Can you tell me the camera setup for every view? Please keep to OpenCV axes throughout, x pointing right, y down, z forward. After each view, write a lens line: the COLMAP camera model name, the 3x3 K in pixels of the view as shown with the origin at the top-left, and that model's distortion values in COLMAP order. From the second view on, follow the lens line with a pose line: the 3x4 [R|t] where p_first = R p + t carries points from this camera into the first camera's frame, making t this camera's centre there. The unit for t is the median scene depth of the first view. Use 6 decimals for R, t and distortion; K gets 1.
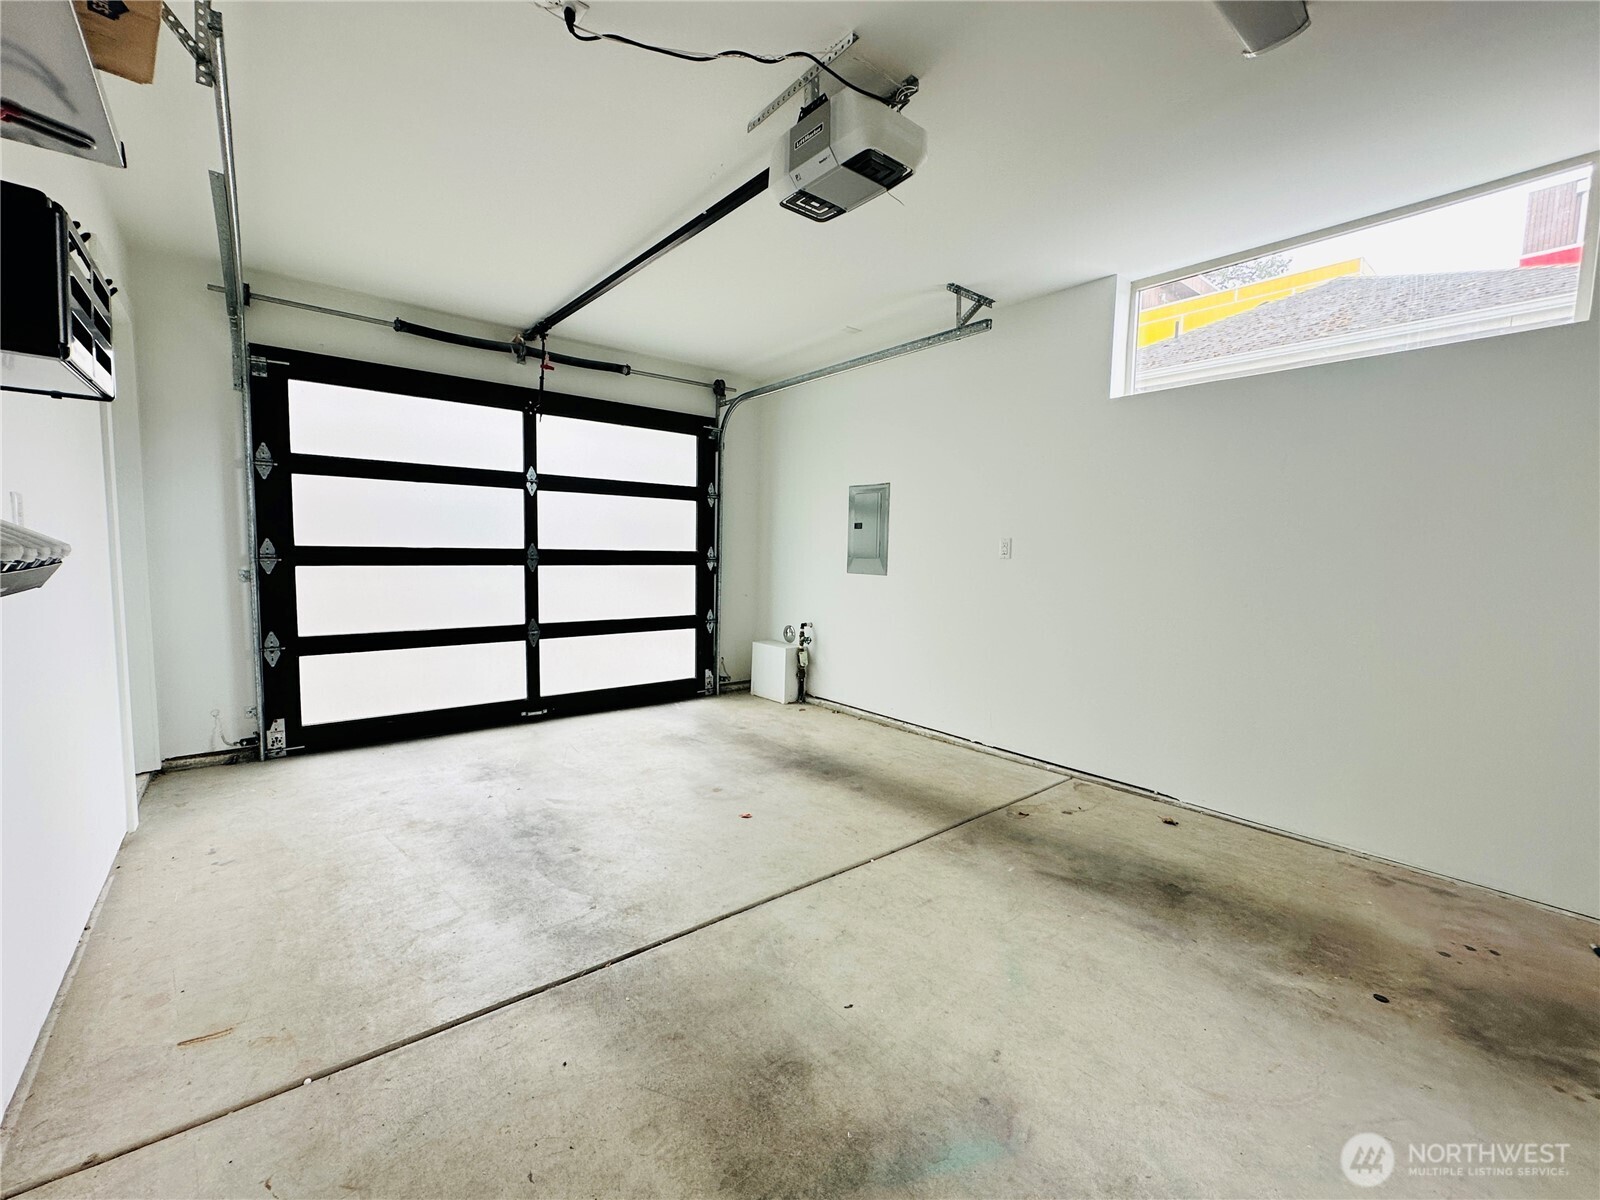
lens RADIAL K [[633.5, 0, 797.9], [0, 633.5, 596.2], [0, 0, 1]] dist [-0.003404, 0.000645]
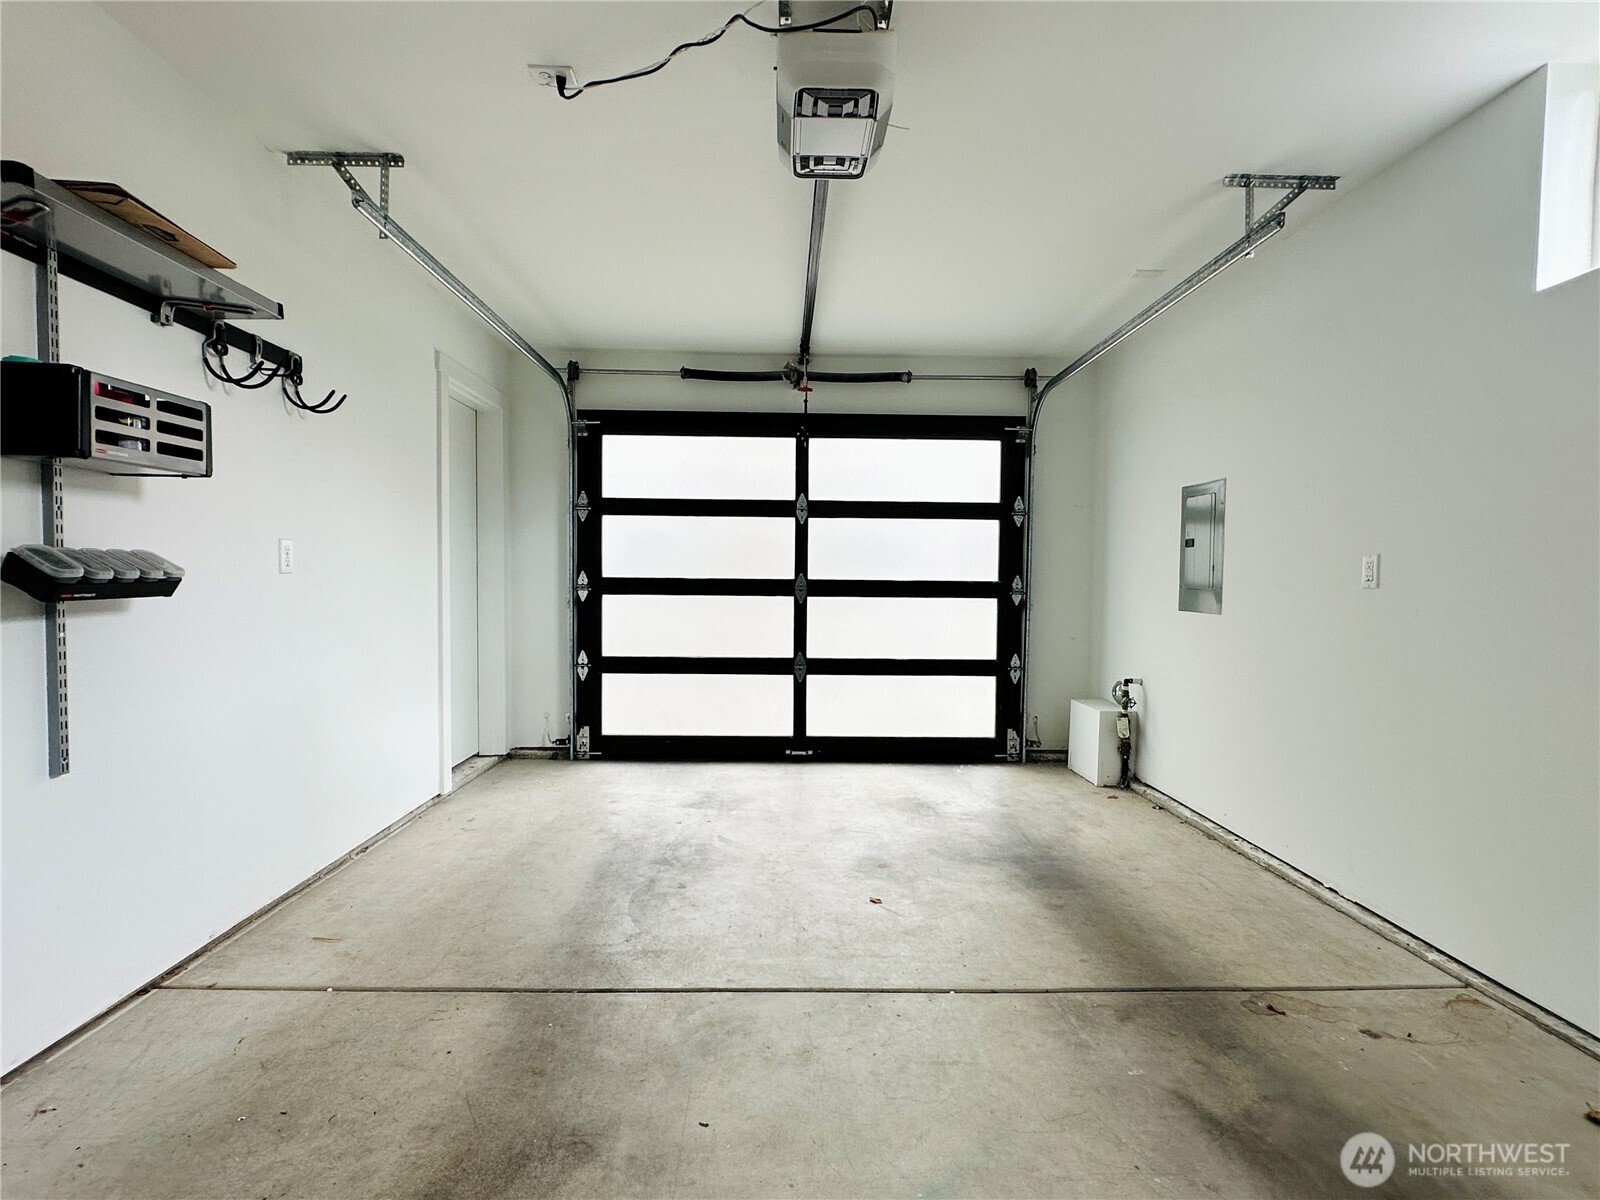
lens RADIAL K [[753.9, 0, 796.7], [0, 753.9, 602.1], [0, 0, 1]] dist [-0.006497, 0.002487]
pose [[0.806026, 0.010854, -0.591780, 0.312754], [-0.039755, 0.998567, -0.035833, 0.001014], [0.590543, 0.052408, 0.805303, 0.105058]]
